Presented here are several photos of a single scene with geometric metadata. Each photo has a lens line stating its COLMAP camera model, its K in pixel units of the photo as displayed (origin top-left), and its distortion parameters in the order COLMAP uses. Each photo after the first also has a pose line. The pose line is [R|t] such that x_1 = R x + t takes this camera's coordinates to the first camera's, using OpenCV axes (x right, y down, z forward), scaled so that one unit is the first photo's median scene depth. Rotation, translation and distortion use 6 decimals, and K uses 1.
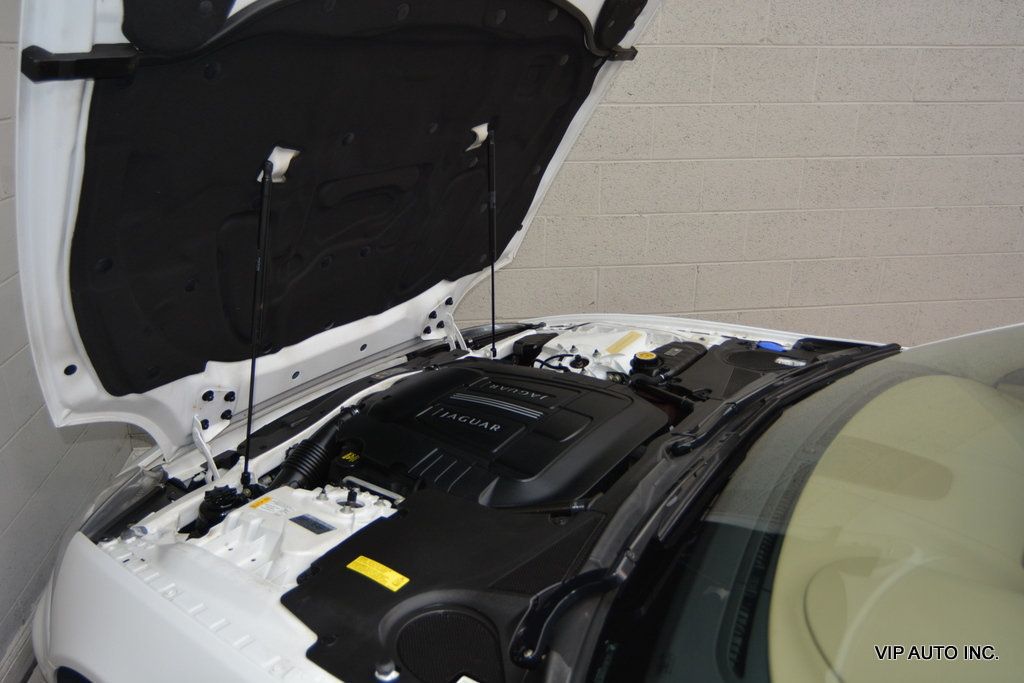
lens RADIAL K [[762.6, 0, 506.7], [0, 762.6, 340.8], [0, 0, 1]] dist [-0.008797, -0.001916]
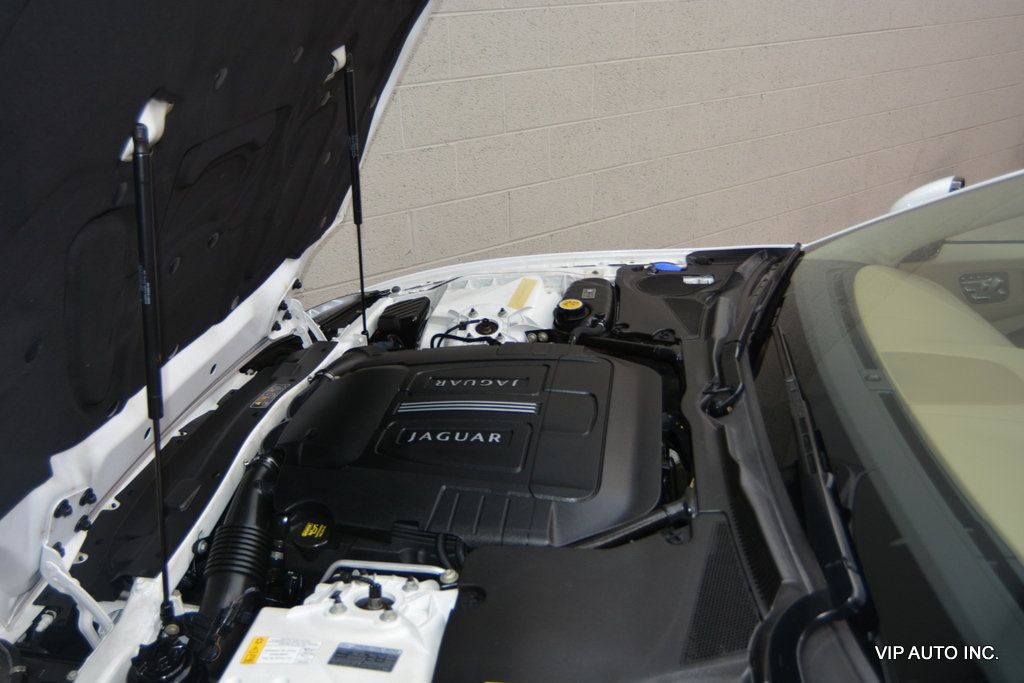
lens RADIAL K [[764.4, 0, 498.6], [0, 764.4, 336.2], [0, 0, 1]] dist [-0.012881, -0.004830]
pose [[0.894866, -0.217168, 0.389940, -0.218519], [0.182931, 0.975351, 0.123396, -0.061900], [-0.407126, -0.039091, 0.912535, 0.214932]]
